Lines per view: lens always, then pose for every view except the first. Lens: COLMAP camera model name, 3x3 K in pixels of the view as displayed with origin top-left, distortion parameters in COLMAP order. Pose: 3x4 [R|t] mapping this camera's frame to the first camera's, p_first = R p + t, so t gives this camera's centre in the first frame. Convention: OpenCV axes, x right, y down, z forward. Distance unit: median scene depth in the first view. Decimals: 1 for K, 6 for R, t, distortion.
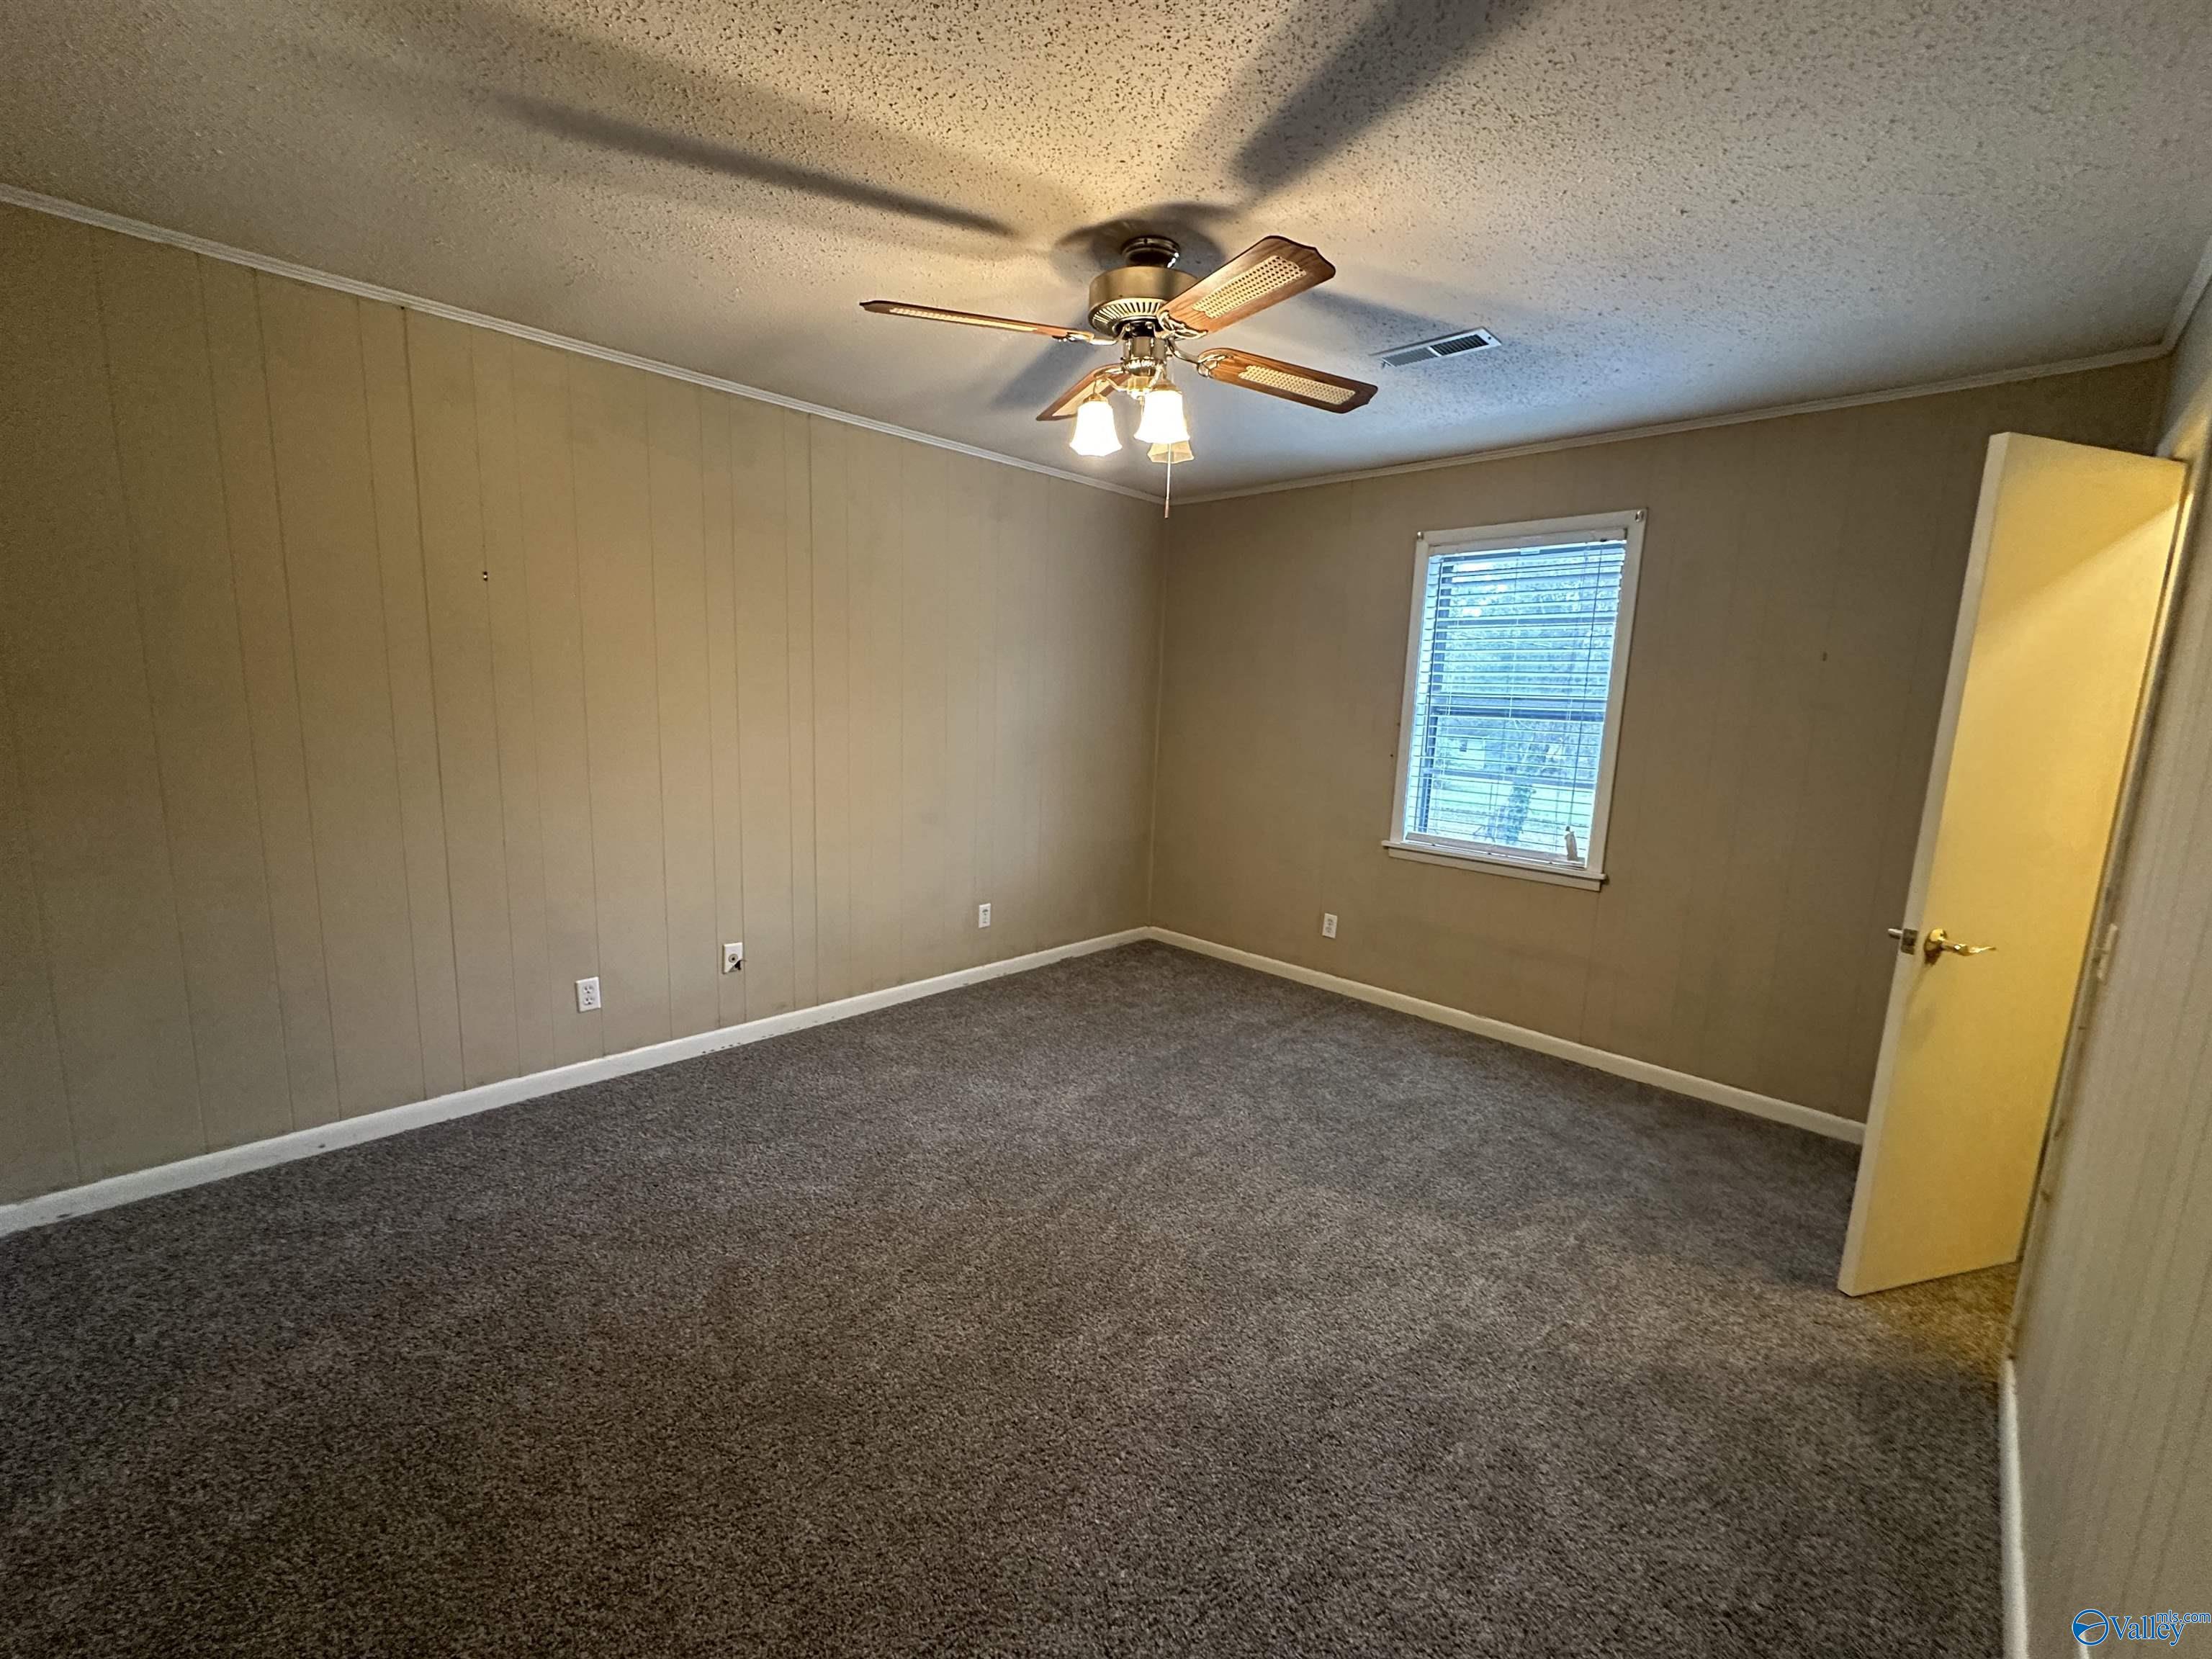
lens RADIAL K [[883.3, 0, 1112.2], [0, 883.3, 841.9], [0, 0, 1]] dist [-0.005719, 0.000940]
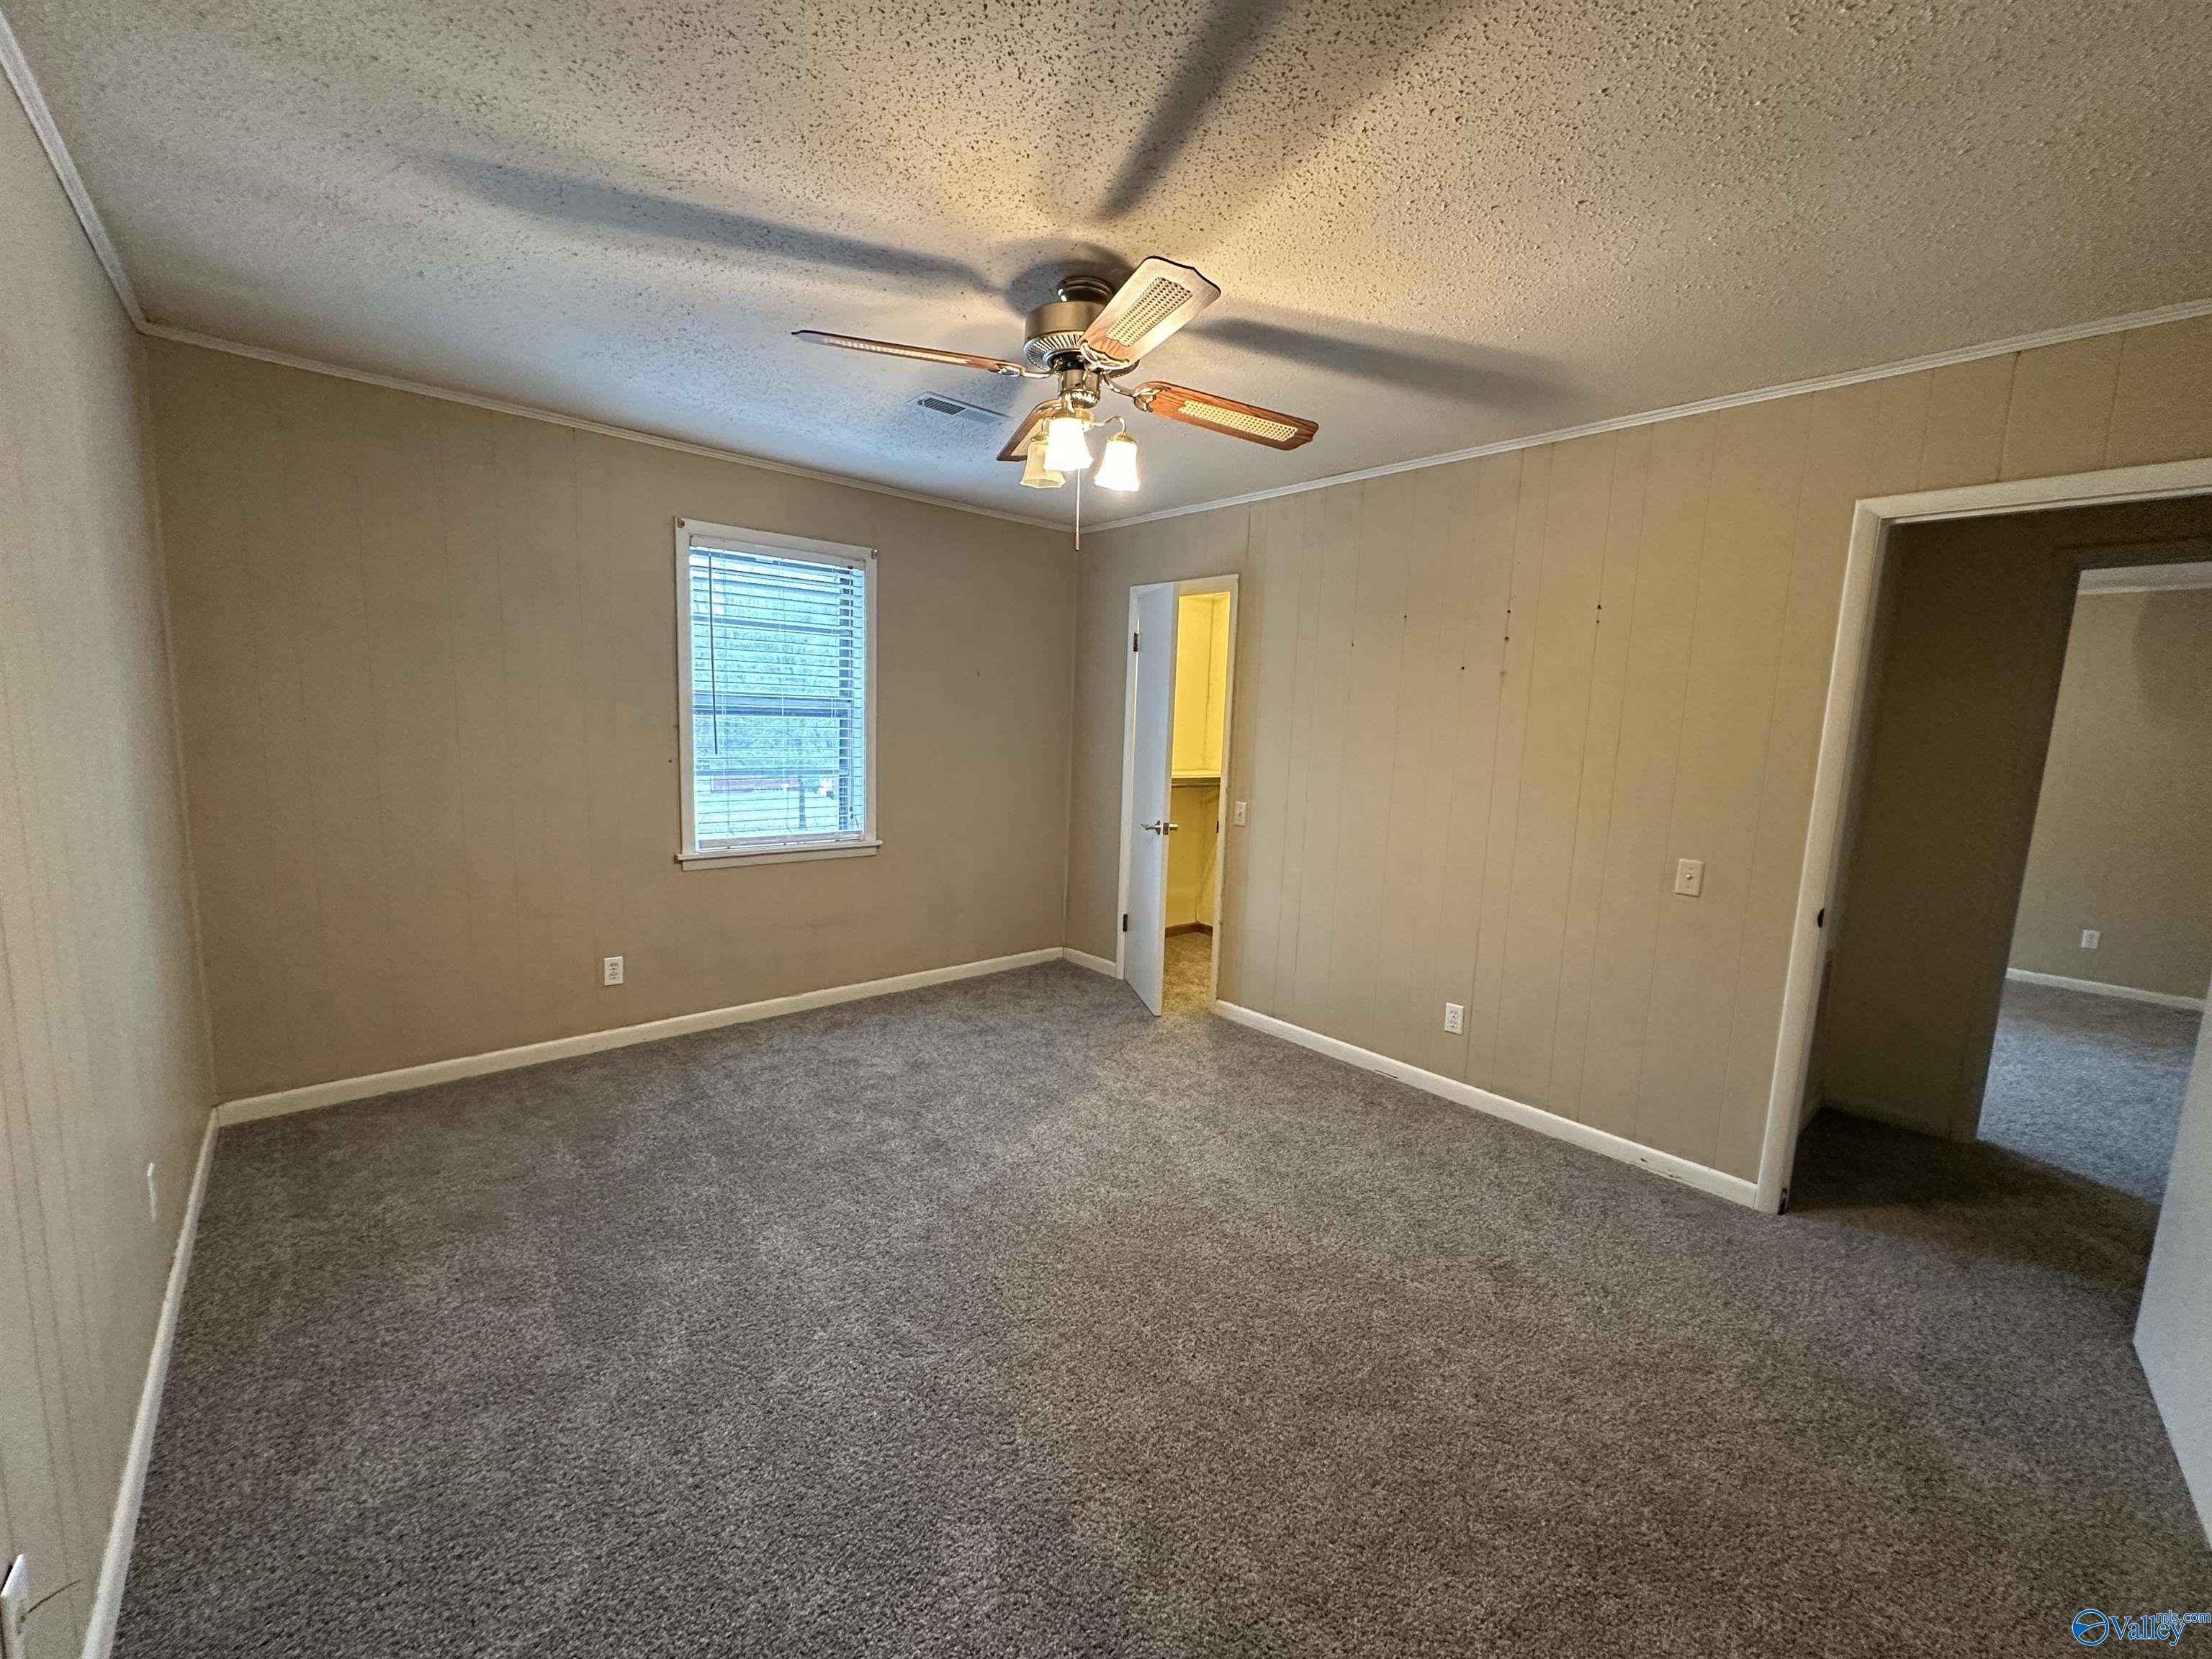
lens RADIAL K [[883.3, 0, 1098.8], [0, 883.3, 826.5], [0, 0, 1]] dist [-0.005719, 0.000940]
pose [[0.077266, -0.152648, 0.985256, -0.634316], [0.140191, 0.980055, 0.140848, -0.111744], [-0.987105, 0.127241, 0.097125, 0.564861]]
